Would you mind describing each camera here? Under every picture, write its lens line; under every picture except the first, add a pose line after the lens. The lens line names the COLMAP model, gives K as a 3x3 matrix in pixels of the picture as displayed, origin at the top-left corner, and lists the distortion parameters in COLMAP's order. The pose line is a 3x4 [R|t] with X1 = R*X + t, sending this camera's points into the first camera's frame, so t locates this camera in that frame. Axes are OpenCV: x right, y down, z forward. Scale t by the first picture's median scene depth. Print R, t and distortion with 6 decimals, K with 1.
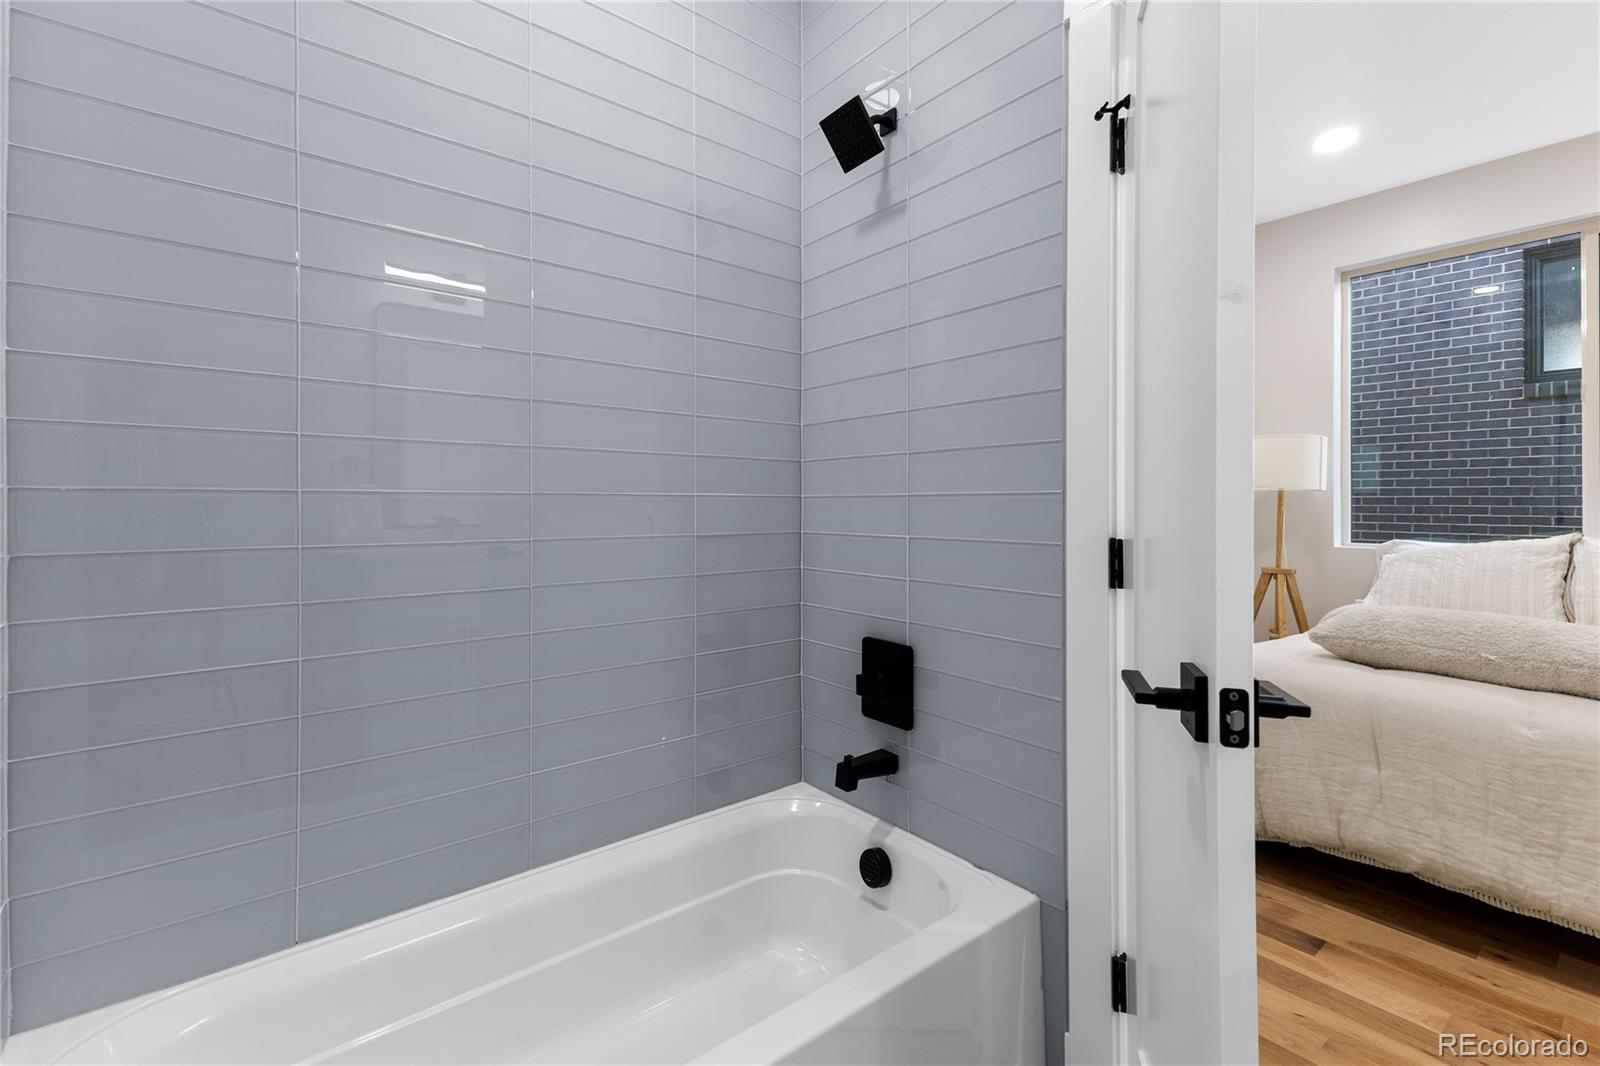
lens RADIAL K [[704.8, 0, 795.2], [0, 704.8, 491.0], [0, 0, 1]] dist [0.010629, -0.000328]
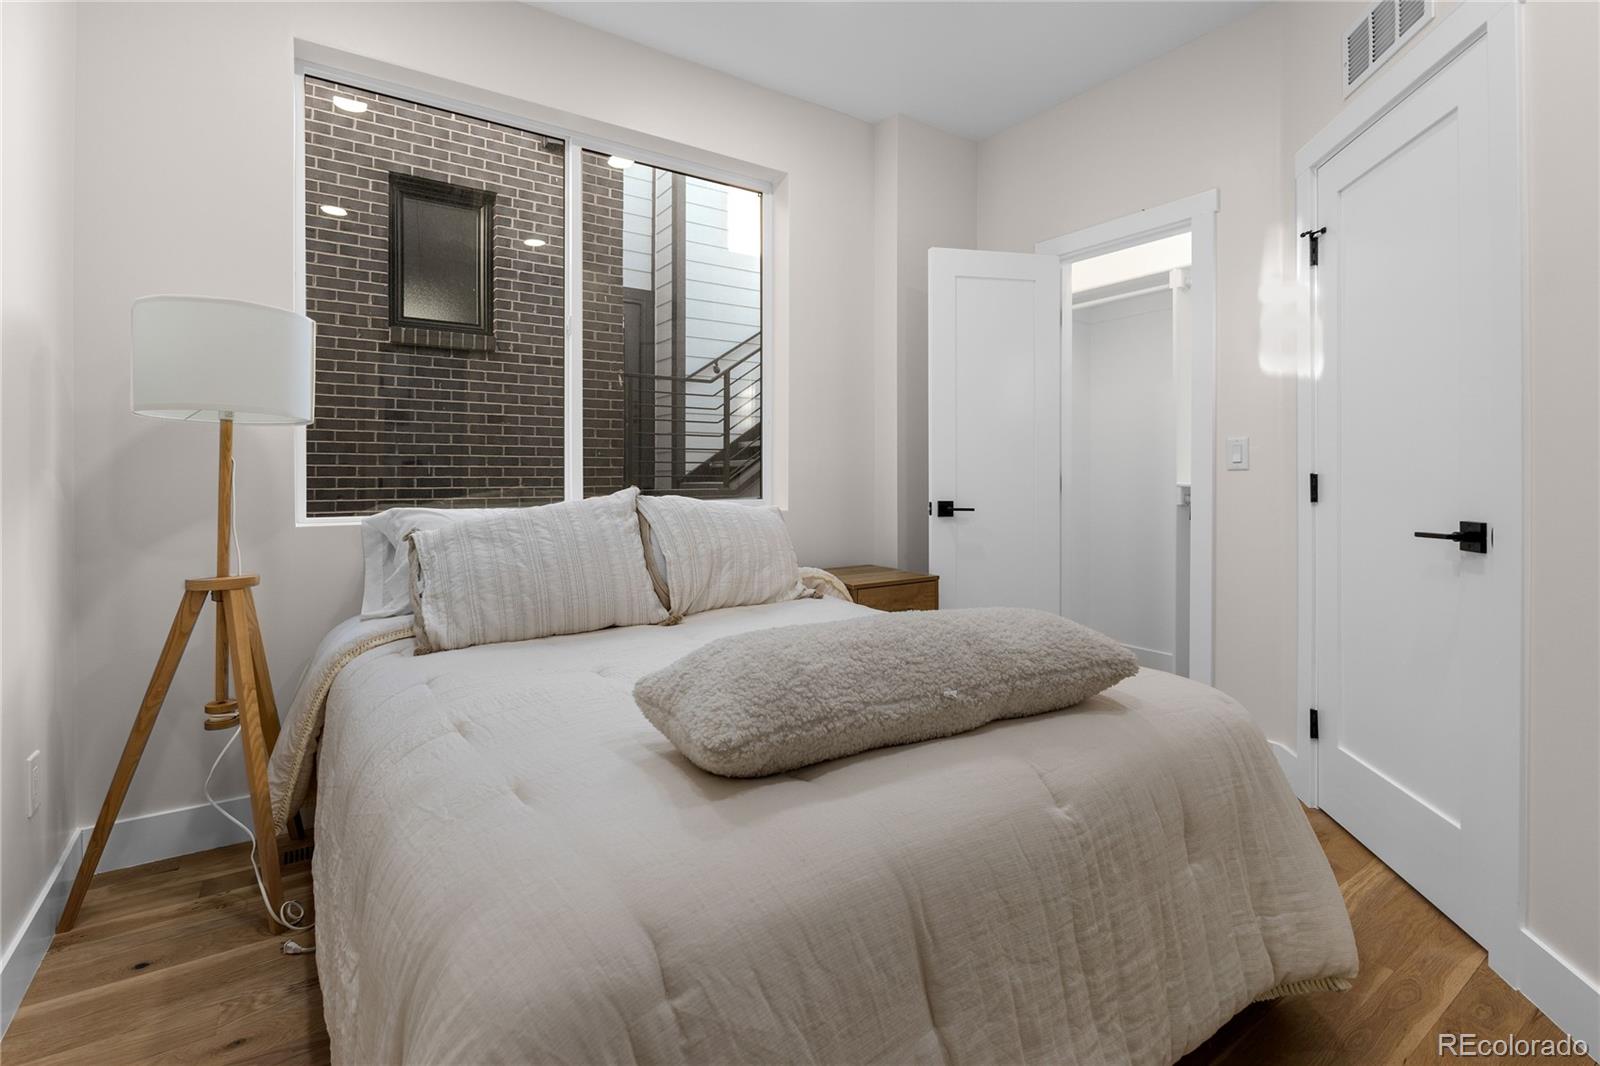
lens RADIAL K [[737.8, 0, 801.2], [0, 737.8, 483.0], [0, 0, 1]] dist [-0.001645, -0.000112]
pose [[0.065757, -0.008443, 0.997800, 0.199954], [-0.017356, 0.999803, 0.009604, 0.031983], [-0.997685, -0.017950, 0.065598, 0.567592]]
